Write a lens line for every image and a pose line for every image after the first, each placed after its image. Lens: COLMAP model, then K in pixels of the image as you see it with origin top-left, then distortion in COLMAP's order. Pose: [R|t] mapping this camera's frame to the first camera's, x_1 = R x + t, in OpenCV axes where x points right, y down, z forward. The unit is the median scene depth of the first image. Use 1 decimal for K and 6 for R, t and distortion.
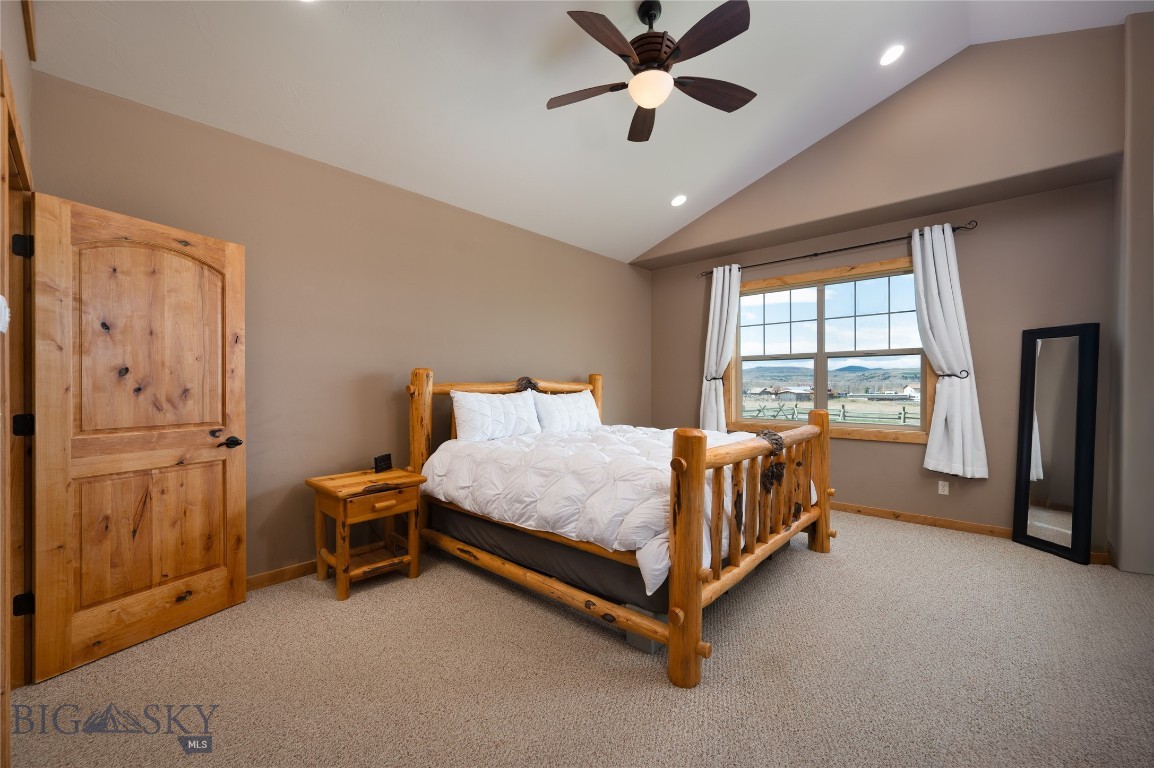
lens RADIAL K [[457.7, 0, 578.3], [0, 457.7, 385.5], [0, 0, 1]] dist [-0.000016, 0.000024]
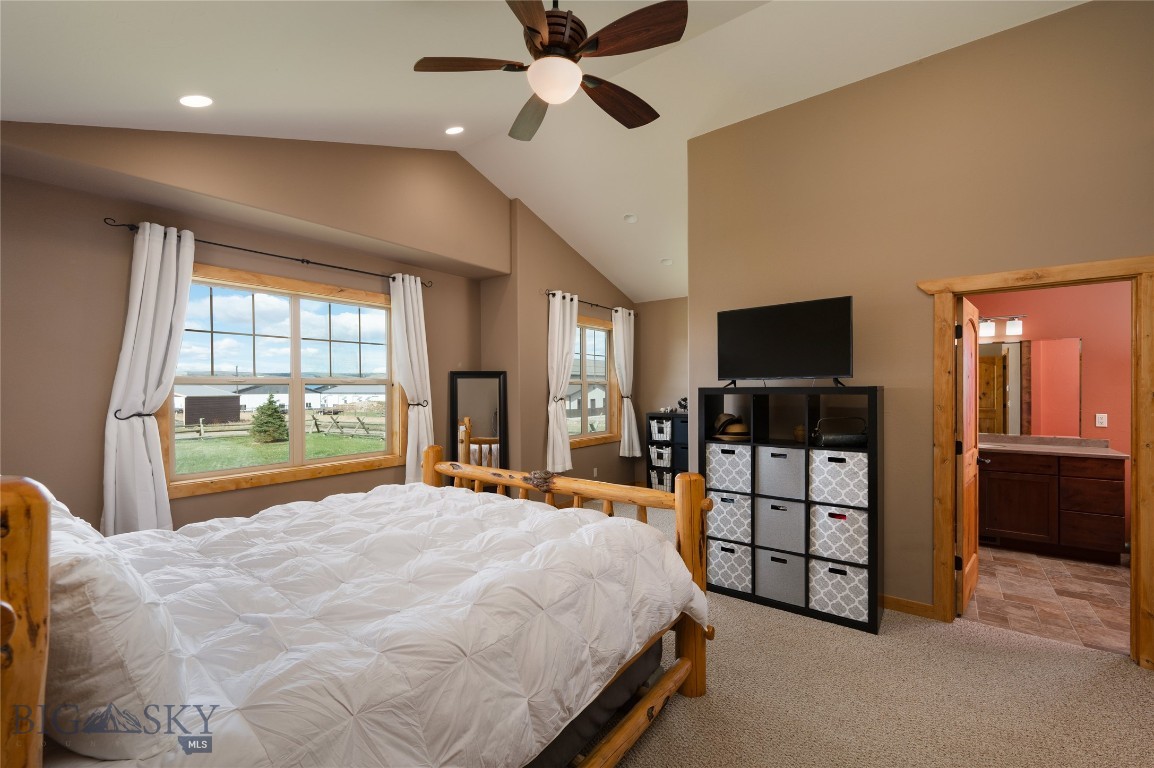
lens RADIAL K [[482.0, 0, 577.3], [0, 482.0, 389.3], [0, 0, 1]] dist [-0.000520, 0.000000]
pose [[-0.086118, -0.001471, 0.996284, -0.452648], [0.005969, 0.999980, 0.001992, -0.059029], [-0.996267, 0.006118, -0.086107, 0.664407]]
